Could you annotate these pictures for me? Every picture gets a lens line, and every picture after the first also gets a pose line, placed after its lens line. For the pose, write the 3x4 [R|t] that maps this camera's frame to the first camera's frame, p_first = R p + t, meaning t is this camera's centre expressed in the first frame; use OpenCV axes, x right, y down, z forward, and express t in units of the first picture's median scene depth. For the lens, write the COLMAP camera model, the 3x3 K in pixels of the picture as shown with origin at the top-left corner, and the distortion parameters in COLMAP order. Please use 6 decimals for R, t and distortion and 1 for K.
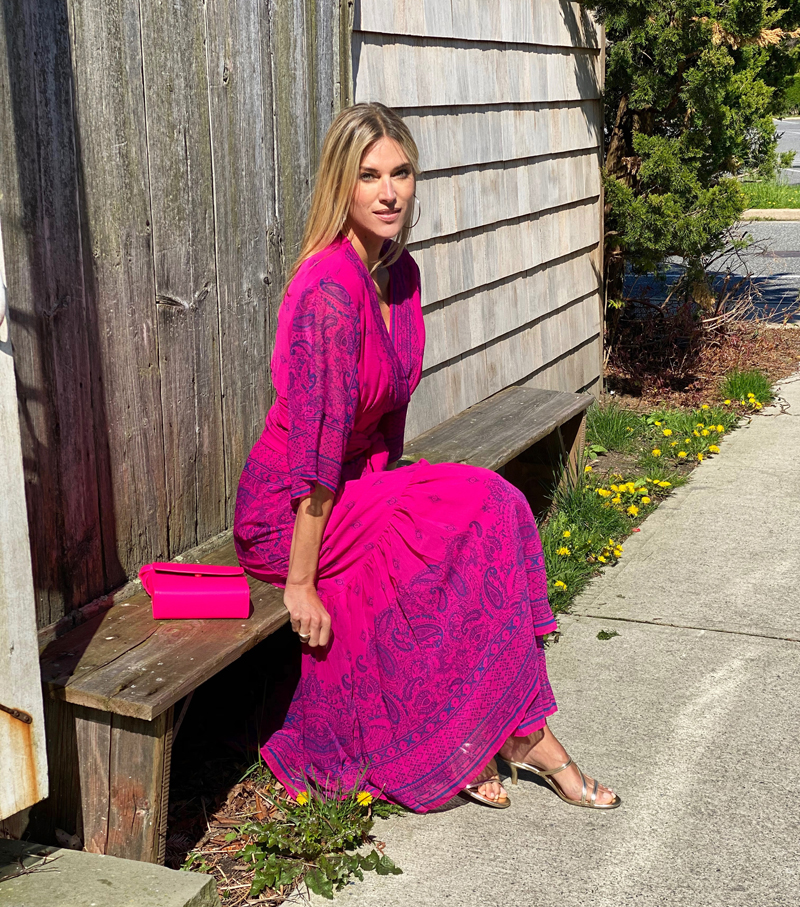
lens RADIAL K [[1537.4, 0, 400.3], [0, 1537.4, 454.8], [0, 0, 1]] dist [0.206333, 0.000000]
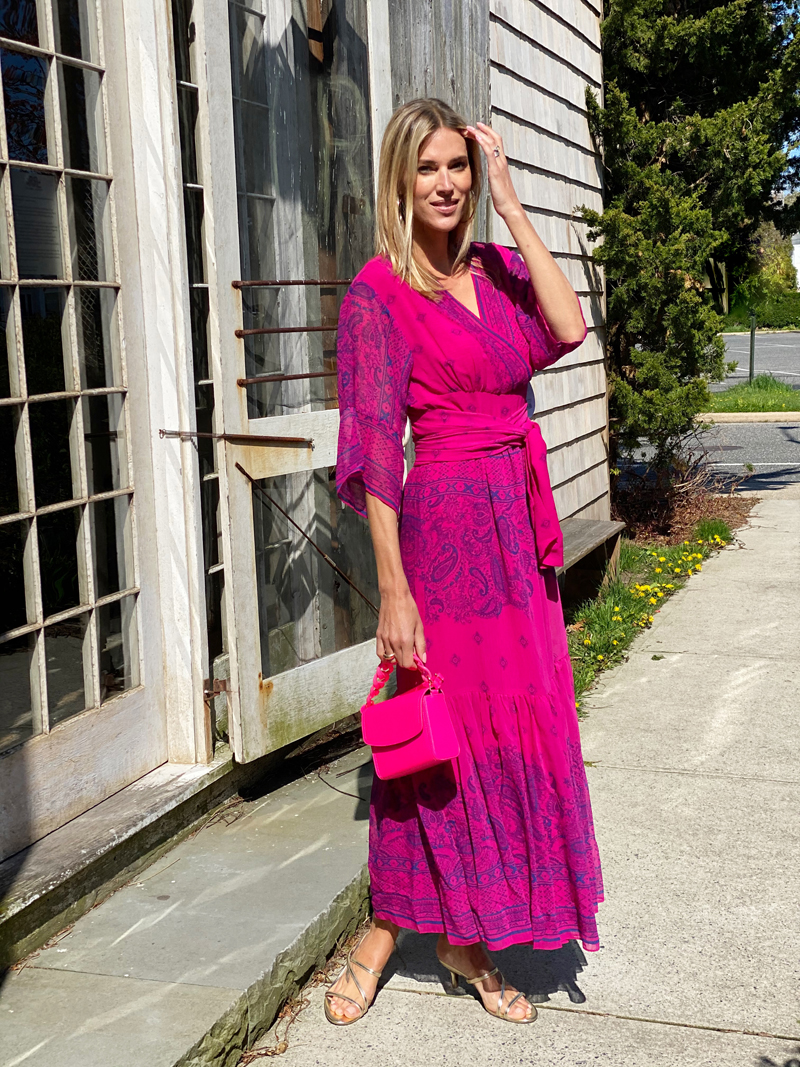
lens RADIAL K [[1607.6, 0, 399.3], [0, 1607.6, 532.1], [0, 0, 1]] dist [0.346552, 0.000000]
pose [[0.997631, -0.020475, 0.065671, -0.163426], [0.026497, 0.995390, -0.092177, 0.092286], [-0.063481, 0.093698, 0.993575, -0.449836]]
